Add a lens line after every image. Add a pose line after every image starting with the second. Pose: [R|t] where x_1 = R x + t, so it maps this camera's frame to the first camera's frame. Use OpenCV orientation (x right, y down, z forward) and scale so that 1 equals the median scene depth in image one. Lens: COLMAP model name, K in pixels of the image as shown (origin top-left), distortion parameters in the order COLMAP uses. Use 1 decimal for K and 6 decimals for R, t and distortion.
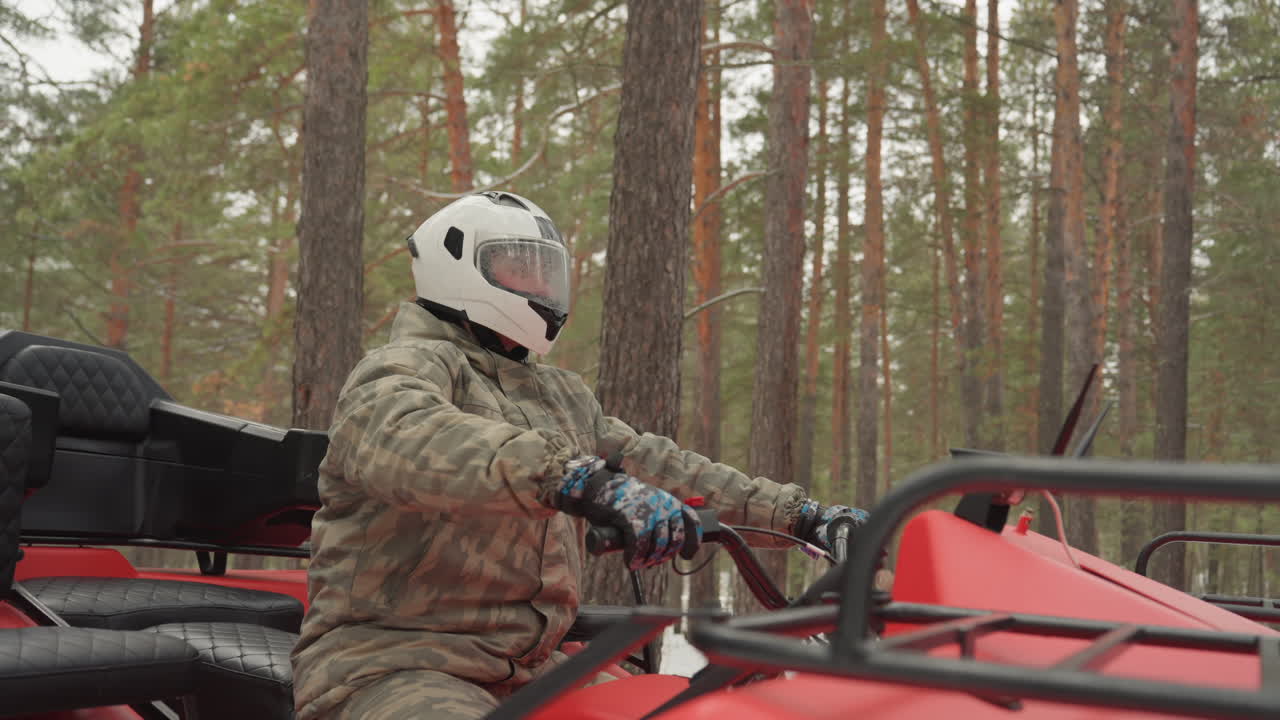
lens RADIAL K [[1123.7, 0, 640.0], [0, 1123.7, 360.0], [0, 0, 1]] dist [-0.003428, -0.020284]
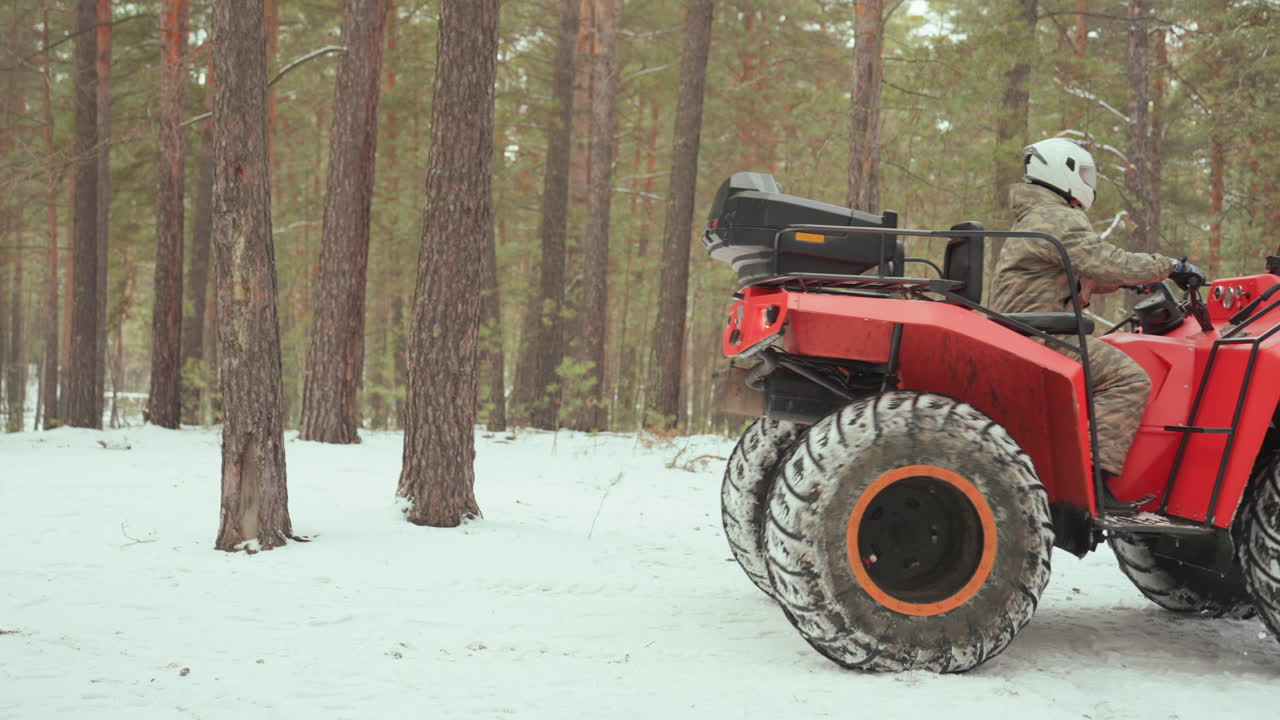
lens RADIAL K [[1601.1, 0, 640.0], [0, 1601.1, 360.0], [0, 0, 1]] dist [0.029134, -0.031056]
pose [[0.879119, -0.007478, 0.476543, -0.757857], [-0.077501, 0.984326, 0.158420, -0.083381], [-0.470259, -0.176202, 0.864760, -0.863213]]
